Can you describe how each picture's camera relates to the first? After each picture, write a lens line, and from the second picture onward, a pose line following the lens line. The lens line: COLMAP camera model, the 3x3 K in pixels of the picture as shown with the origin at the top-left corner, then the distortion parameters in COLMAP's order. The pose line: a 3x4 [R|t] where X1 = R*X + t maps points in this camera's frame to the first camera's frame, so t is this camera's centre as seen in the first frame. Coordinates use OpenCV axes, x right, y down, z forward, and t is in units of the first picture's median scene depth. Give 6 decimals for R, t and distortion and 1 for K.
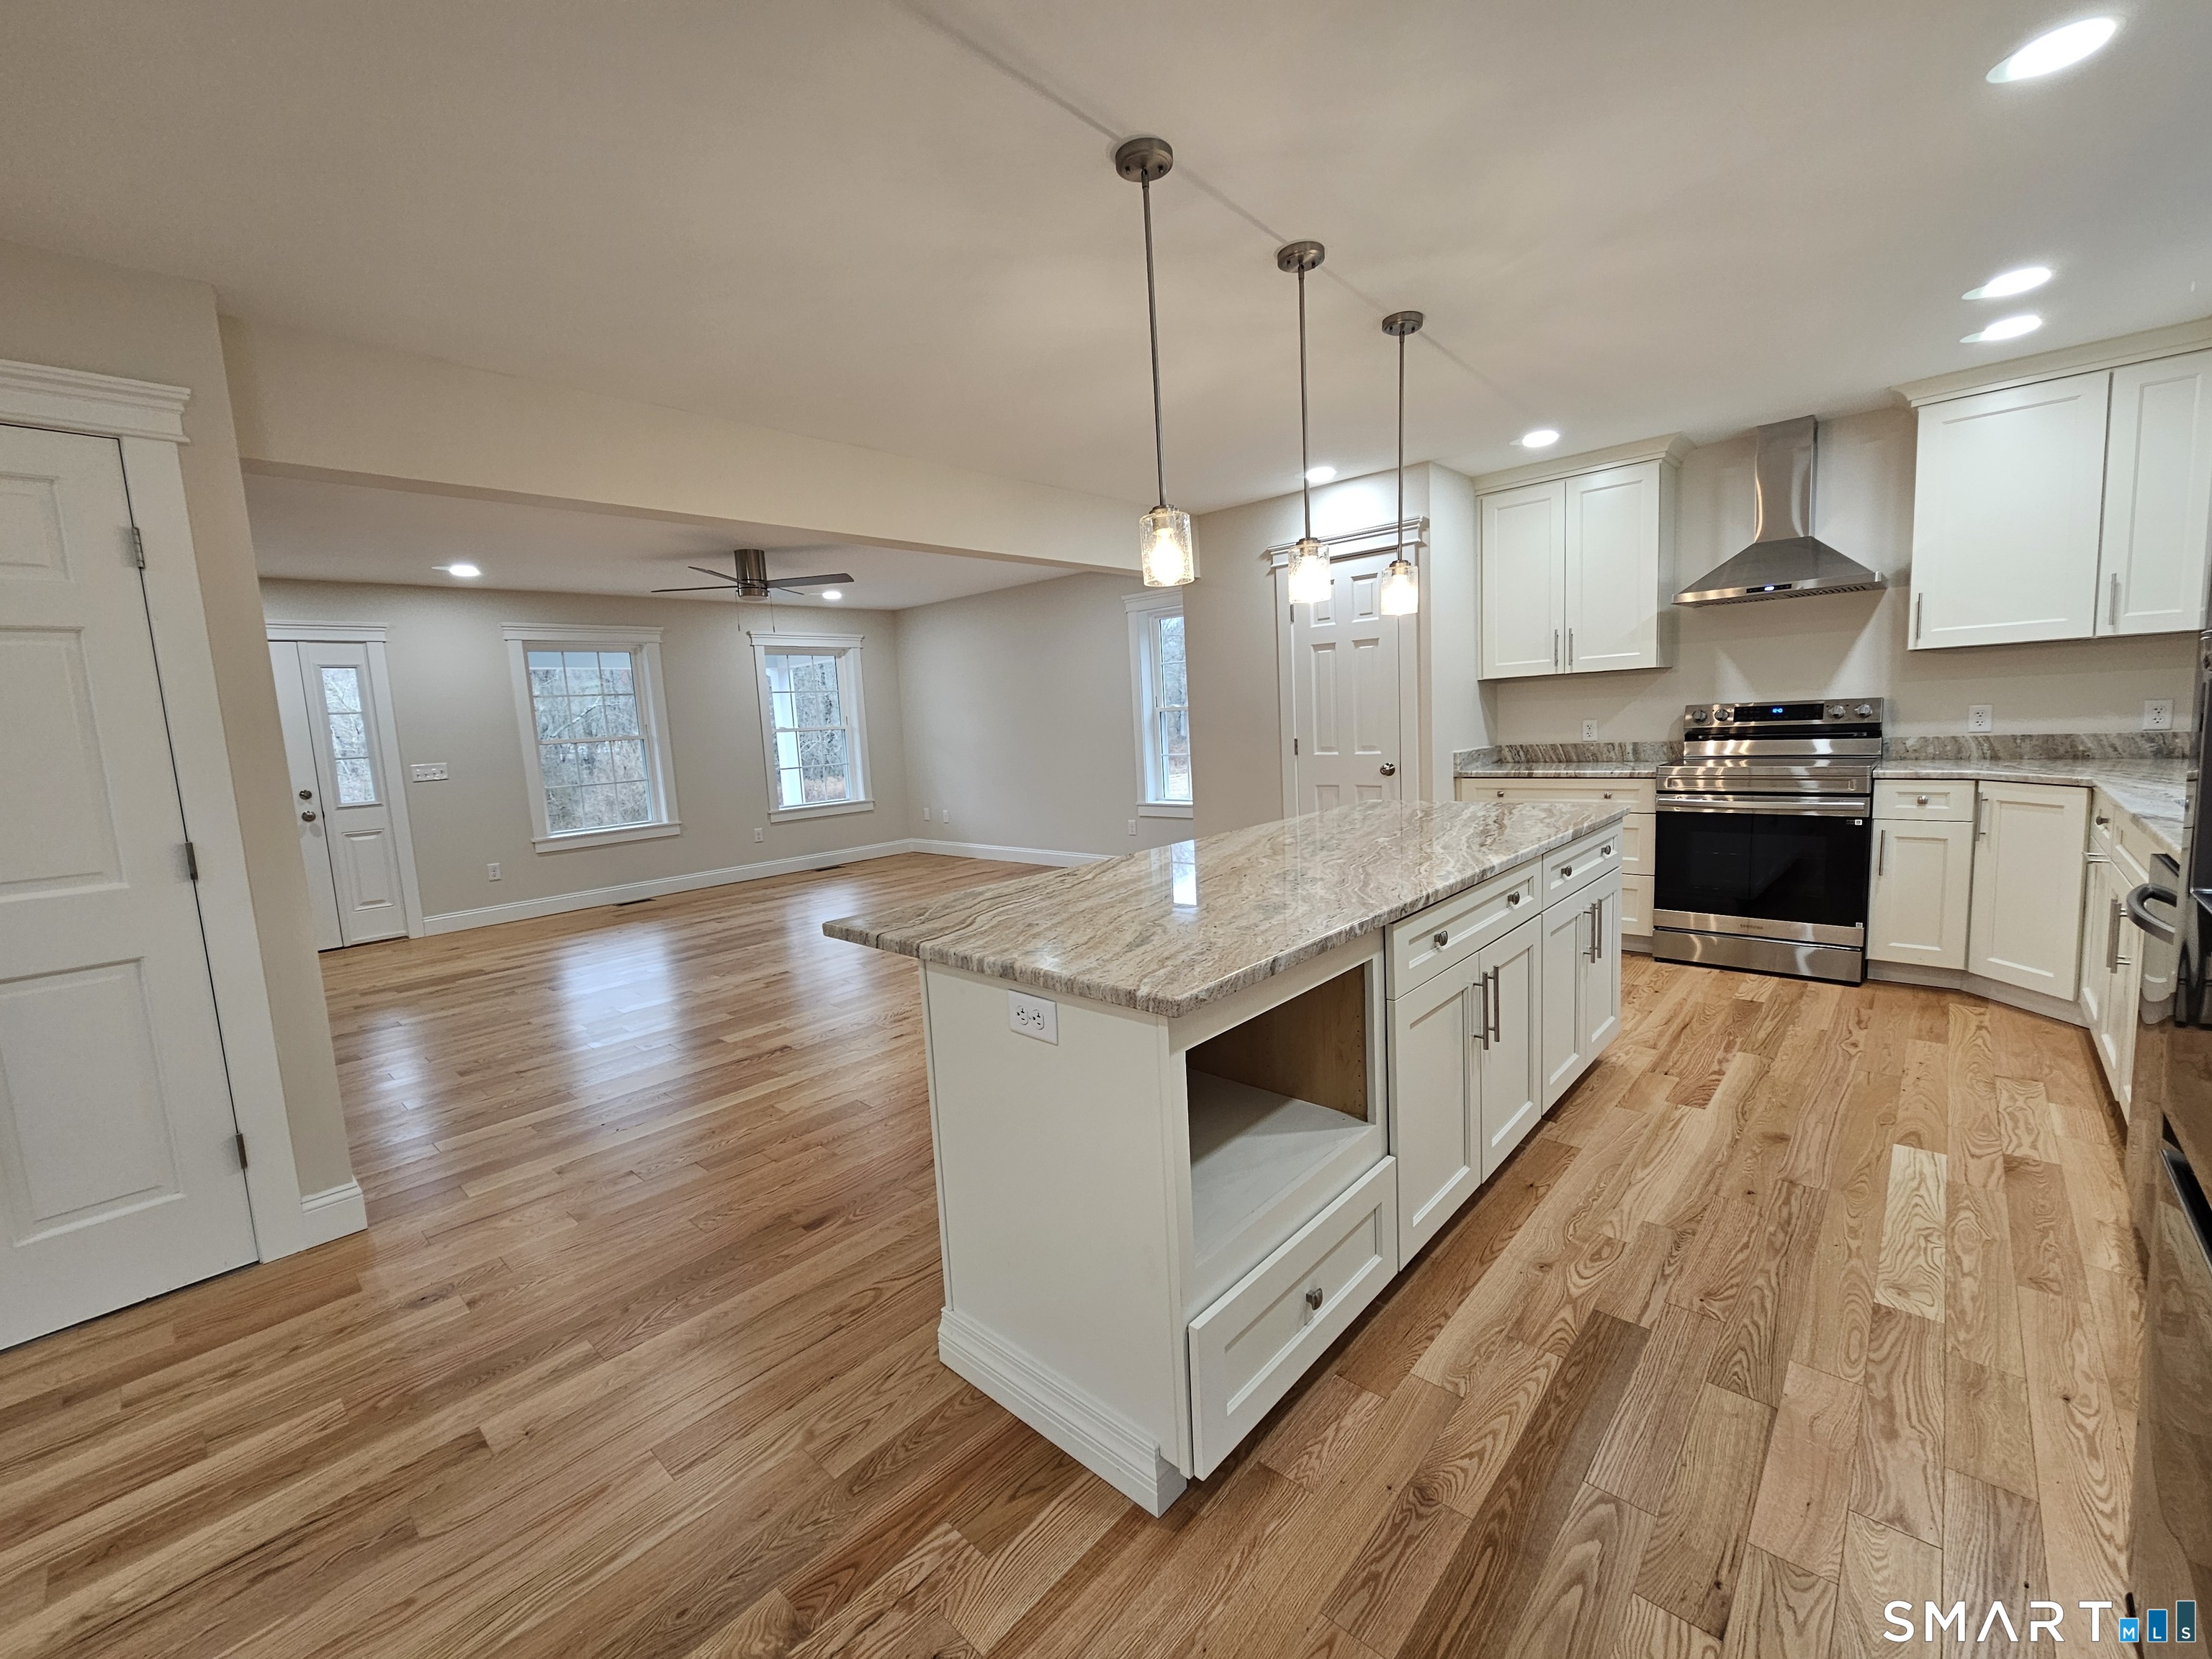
lens RADIAL K [[907.6, 0, 1107.3], [0, 907.6, 823.9], [0, 0, 1]] dist [-0.000576, 0.000766]
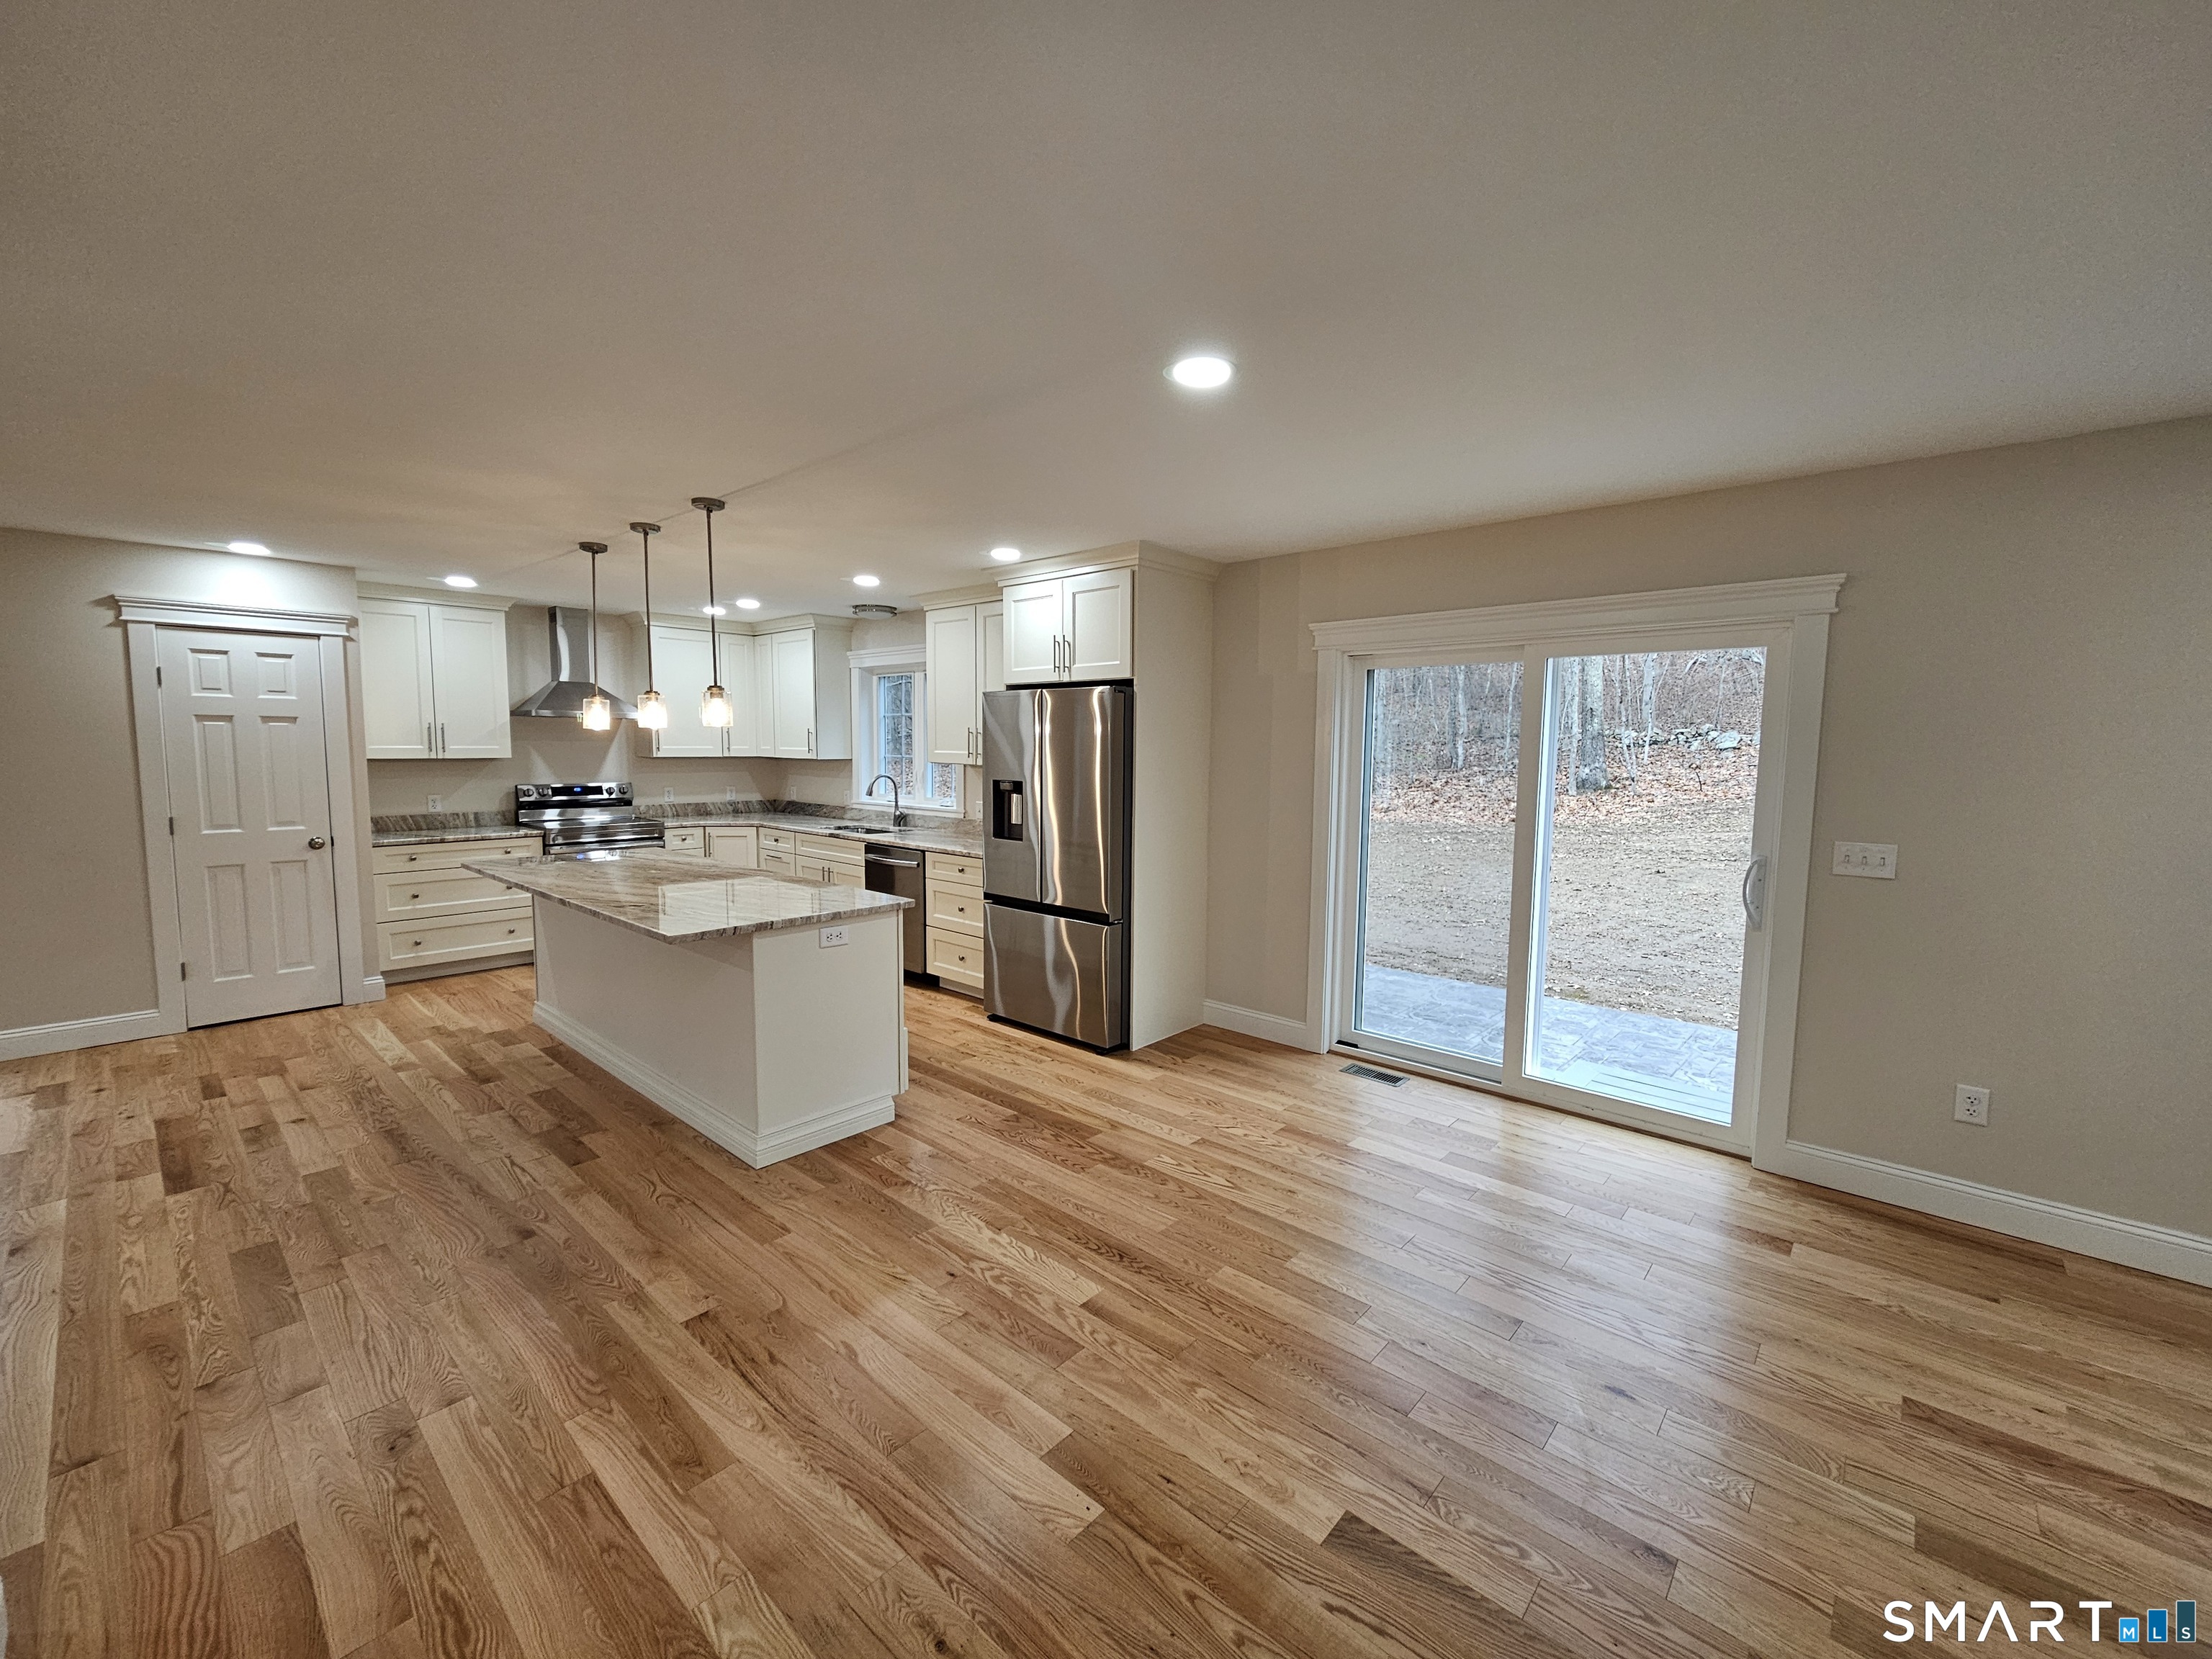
lens RADIAL K [[906.9, 0, 1108.2], [0, 906.9, 825.0], [0, 0, 1]] dist [-0.001913, 0.000702]
pose [[-0.011001, -0.036295, 0.999281, -0.874908], [0.108470, 0.993401, 0.037276, -0.025286], [-0.994039, 0.108802, -0.006991, 0.124364]]
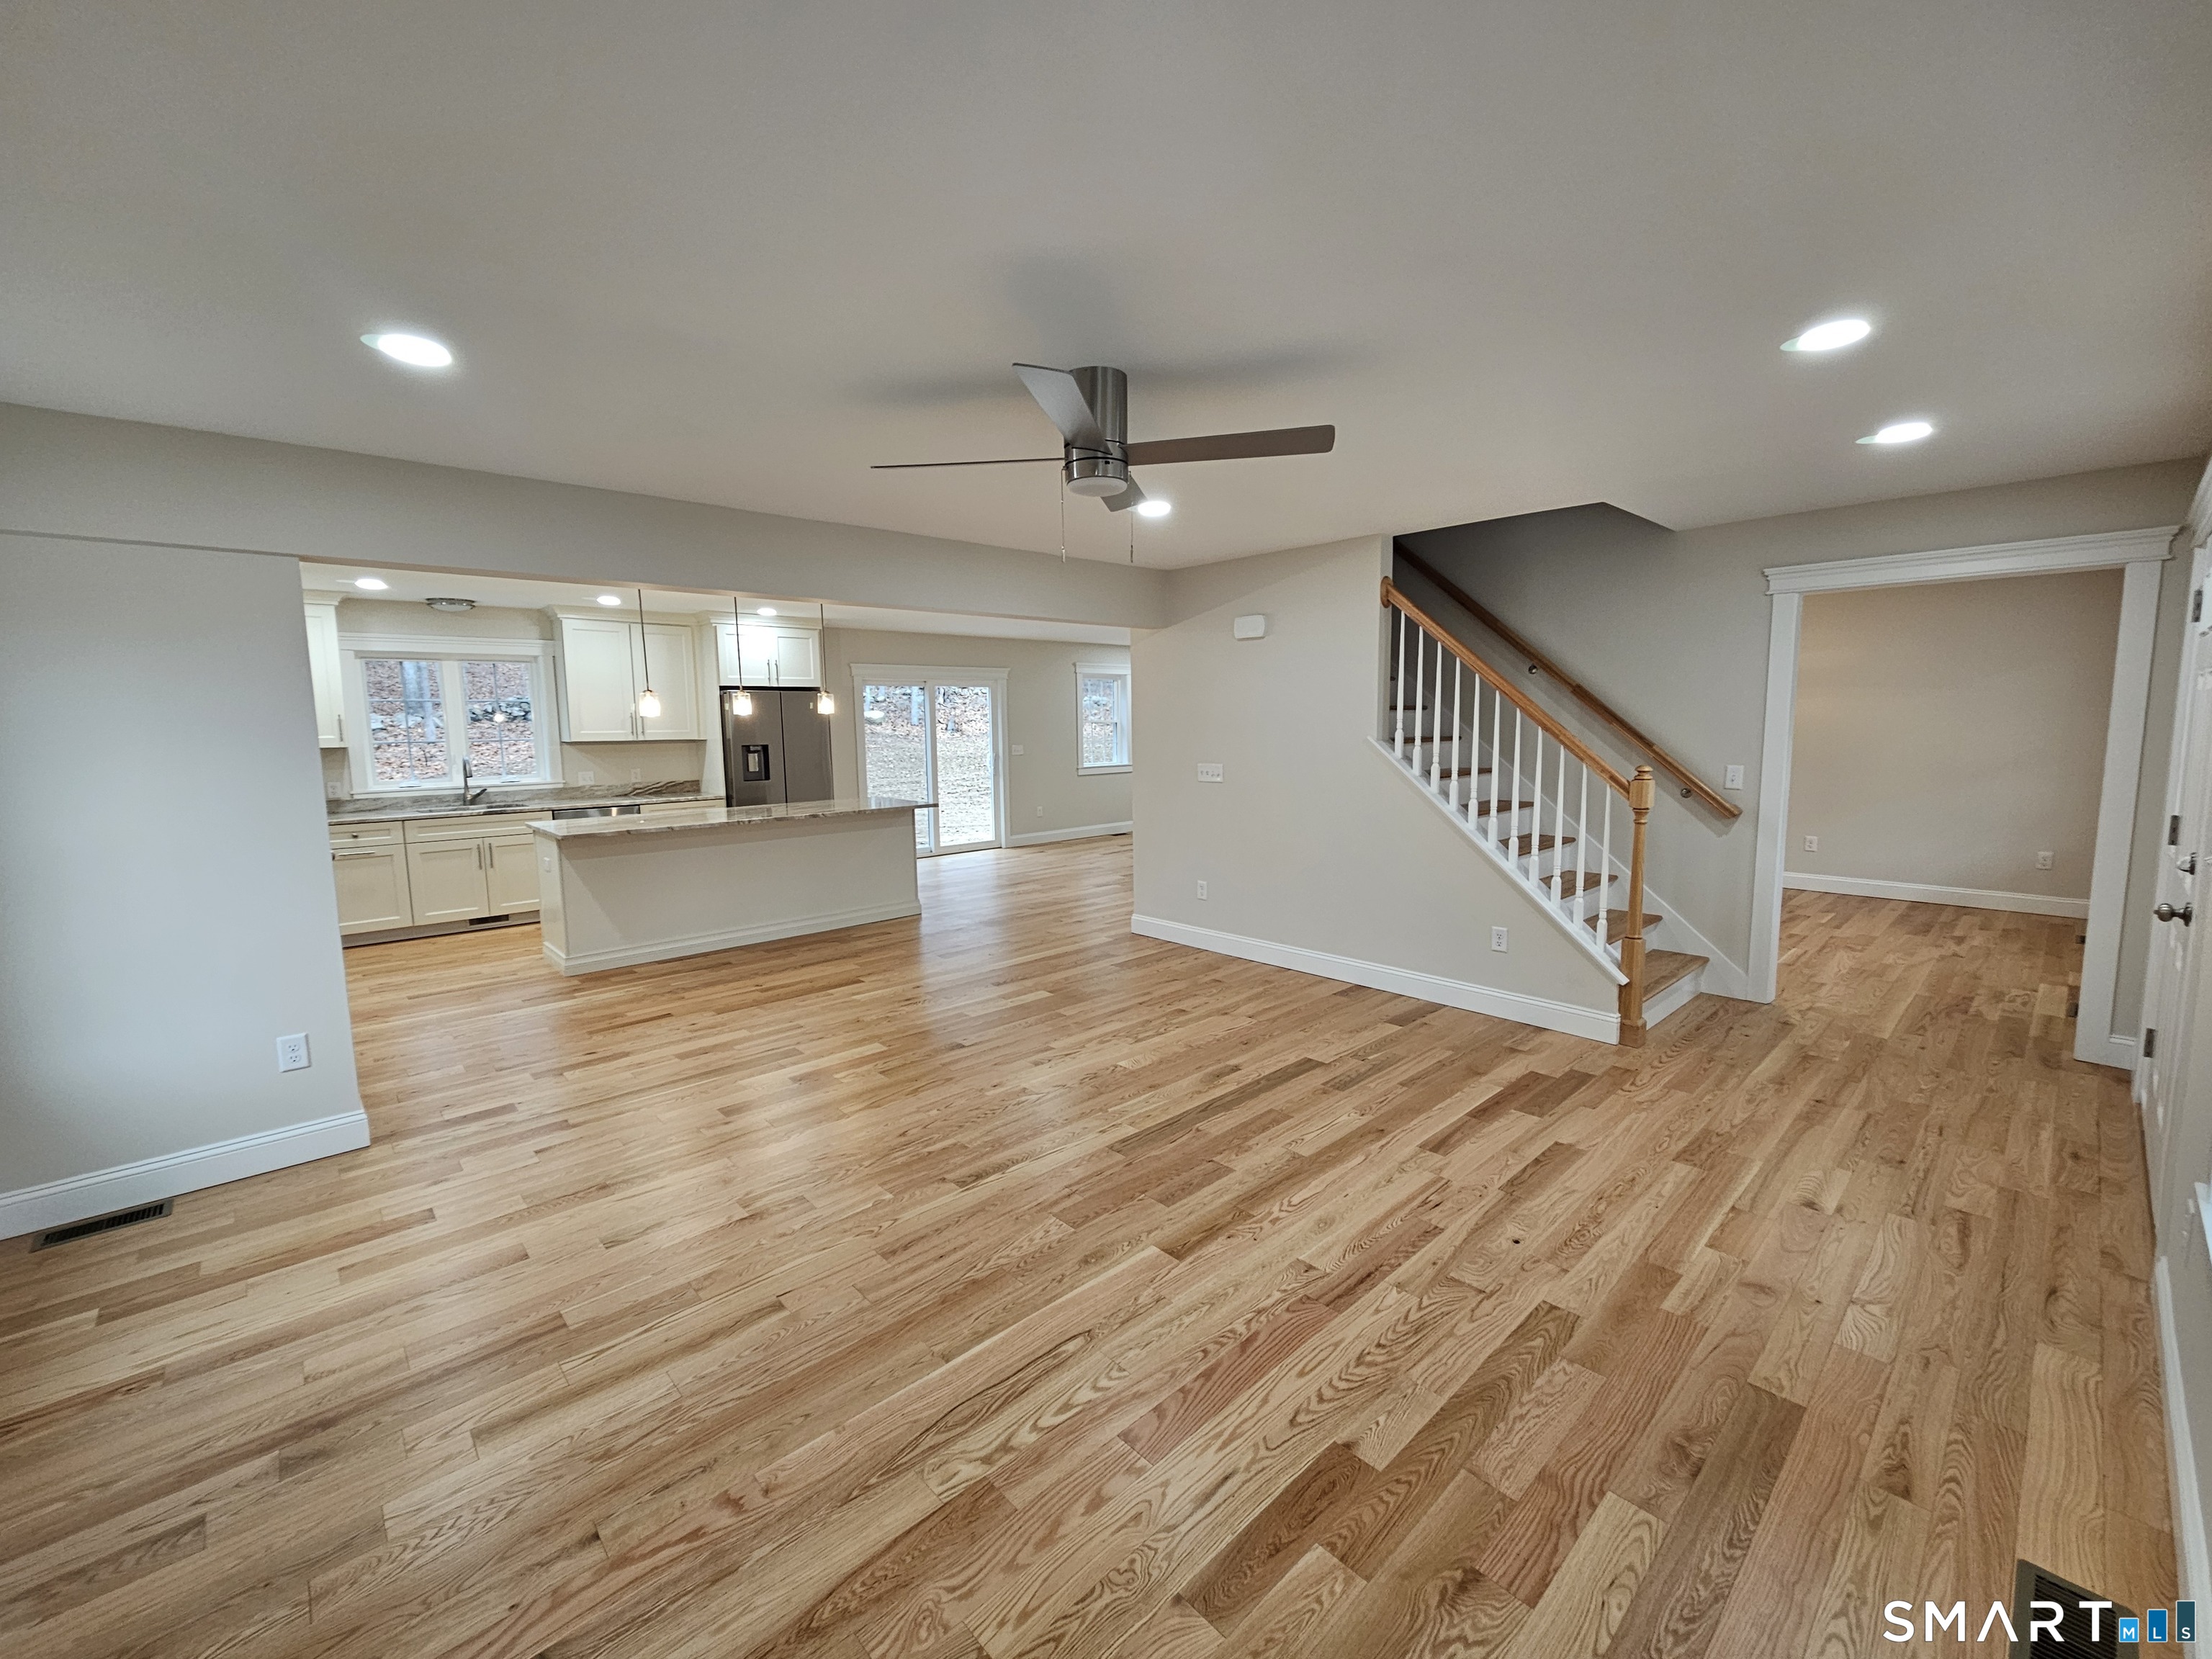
lens RADIAL K [[907.8, 0, 1108.4], [0, 907.8, 824.7], [0, 0, 1]] dist [0.001319, 0.000026]
pose [[-0.994637, 0.058511, 0.085287, -0.610502], [0.076594, 0.970824, 0.227232, -0.271417], [-0.069503, 0.232546, -0.970099, 2.115812]]
